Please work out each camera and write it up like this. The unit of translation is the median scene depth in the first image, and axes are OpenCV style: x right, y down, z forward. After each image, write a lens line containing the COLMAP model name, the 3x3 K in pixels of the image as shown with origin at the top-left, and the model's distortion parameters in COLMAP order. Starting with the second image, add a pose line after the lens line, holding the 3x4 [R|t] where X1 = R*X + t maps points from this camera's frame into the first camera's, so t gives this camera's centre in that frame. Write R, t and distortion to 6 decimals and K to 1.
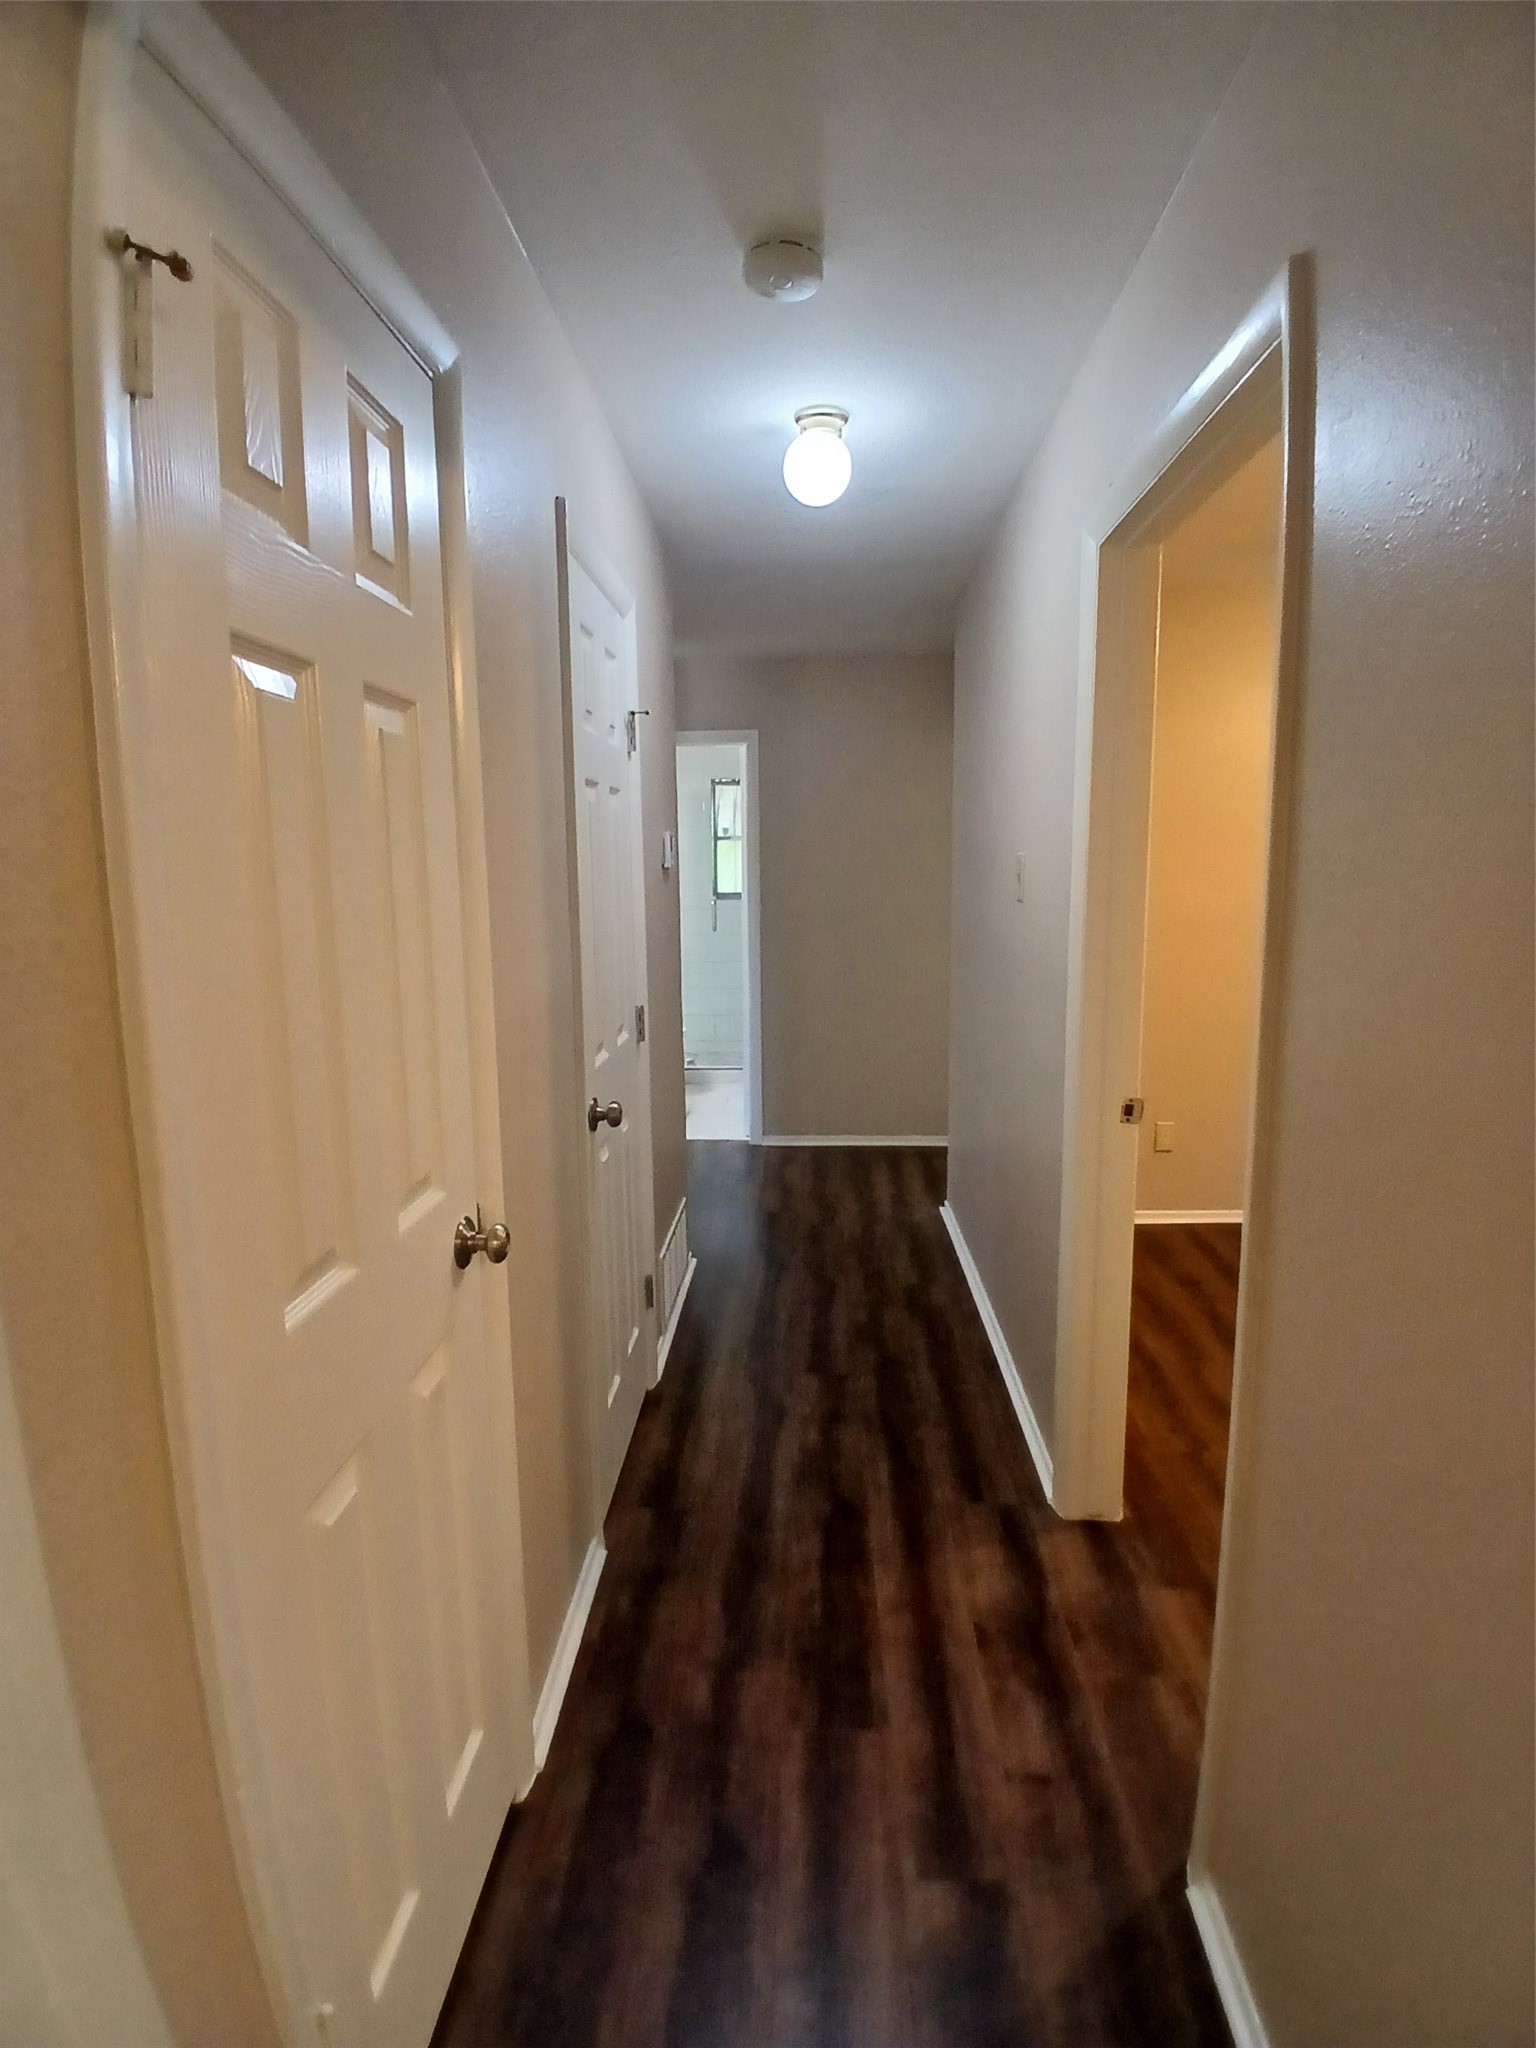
lens RADIAL K [[1019.6, 0, 750.2], [0, 1019.6, 1012.3], [0, 0, 1]] dist [0.010880, -0.052449]
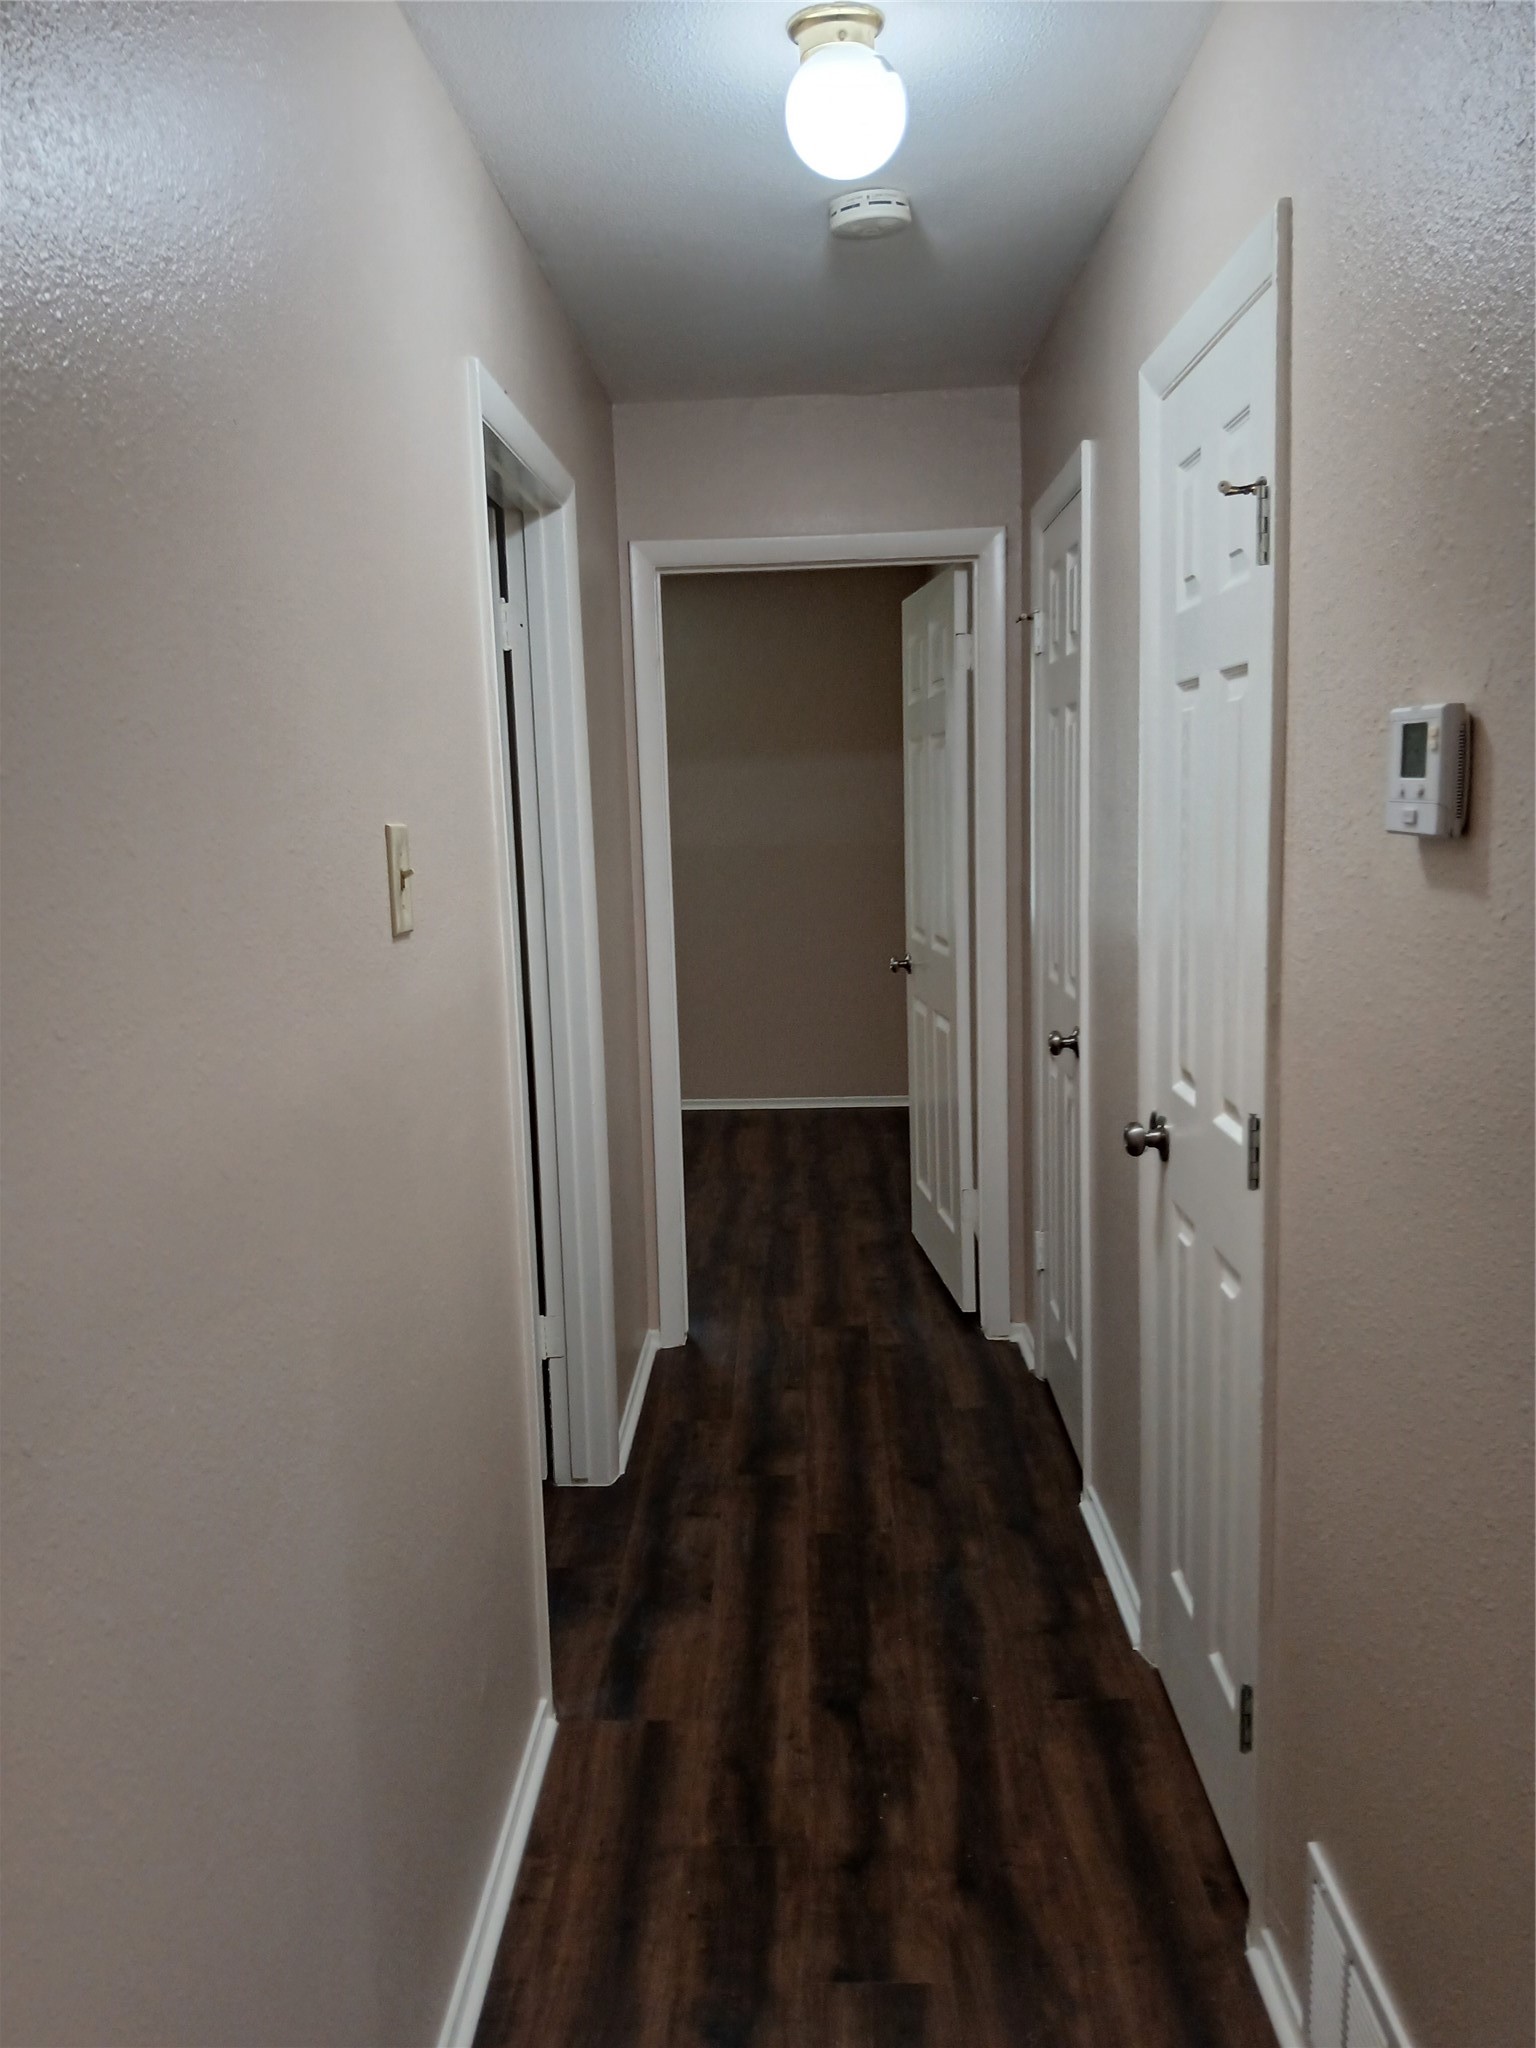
lens RADIAL K [[1581.9, 0, 768.0], [0, 1581.9, 1024.0], [0, 0, 1]] dist [0.092143, -0.230828]
pose [[-0.998119, 0.052400, -0.031835, 0.158143], [0.040963, 0.956252, 0.289663, -0.312603], [0.045621, 0.287814, -0.956599, 1.969642]]
